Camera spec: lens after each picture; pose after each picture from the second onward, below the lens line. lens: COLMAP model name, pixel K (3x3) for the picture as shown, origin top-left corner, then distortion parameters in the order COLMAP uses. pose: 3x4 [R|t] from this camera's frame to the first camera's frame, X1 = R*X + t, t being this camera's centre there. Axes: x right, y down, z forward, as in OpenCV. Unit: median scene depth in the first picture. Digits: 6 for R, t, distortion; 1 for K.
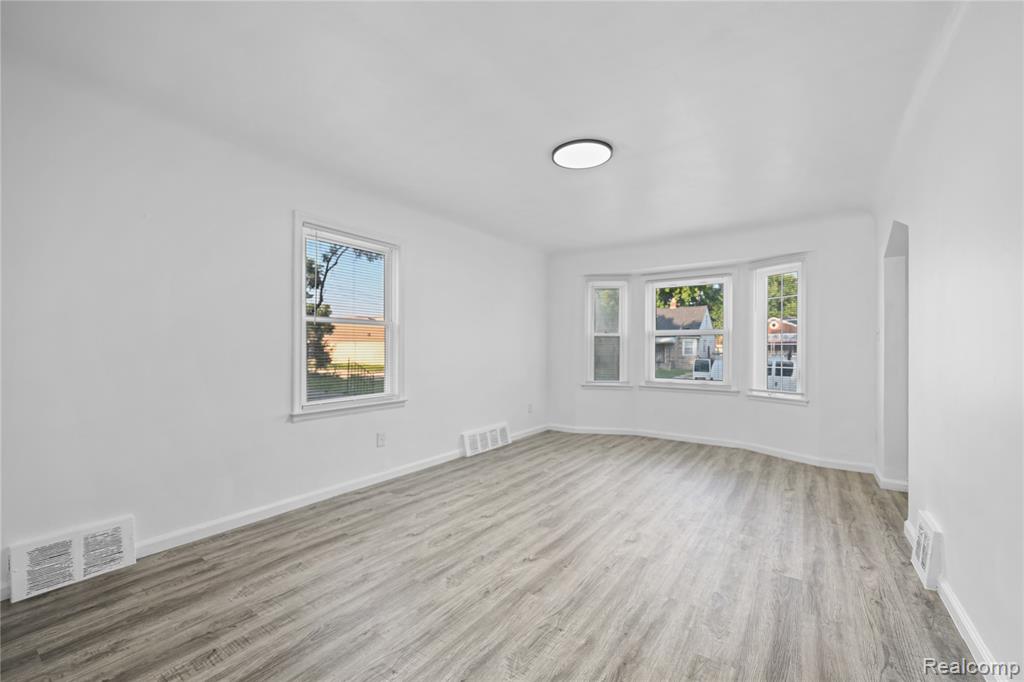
lens RADIAL K [[409.7, 0, 515.5], [0, 409.7, 349.1], [0, 0, 1]] dist [0.000994, 0.000156]
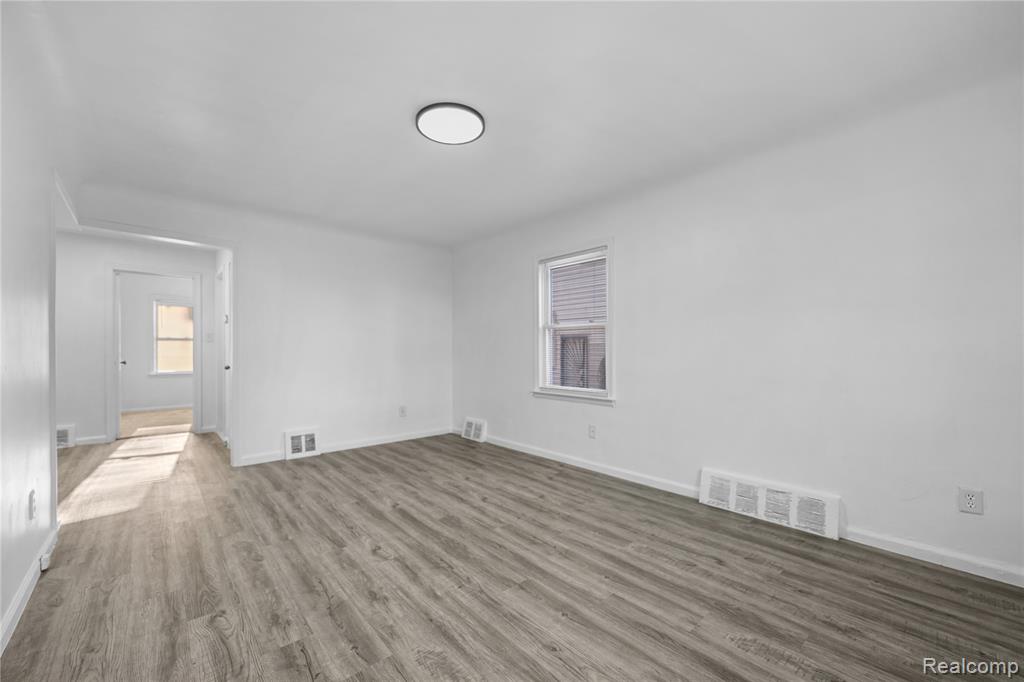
lens RADIAL K [[409.7, 0, 515.5], [0, 409.7, 349.1], [0, 0, 1]] dist [0.000994, 0.000156]
pose [[-0.224609, -0.004257, -0.974440, 0.902251], [-0.000580, 0.999991, -0.004235, 0.008141], [0.974449, -0.000386, -0.224609, 1.214895]]
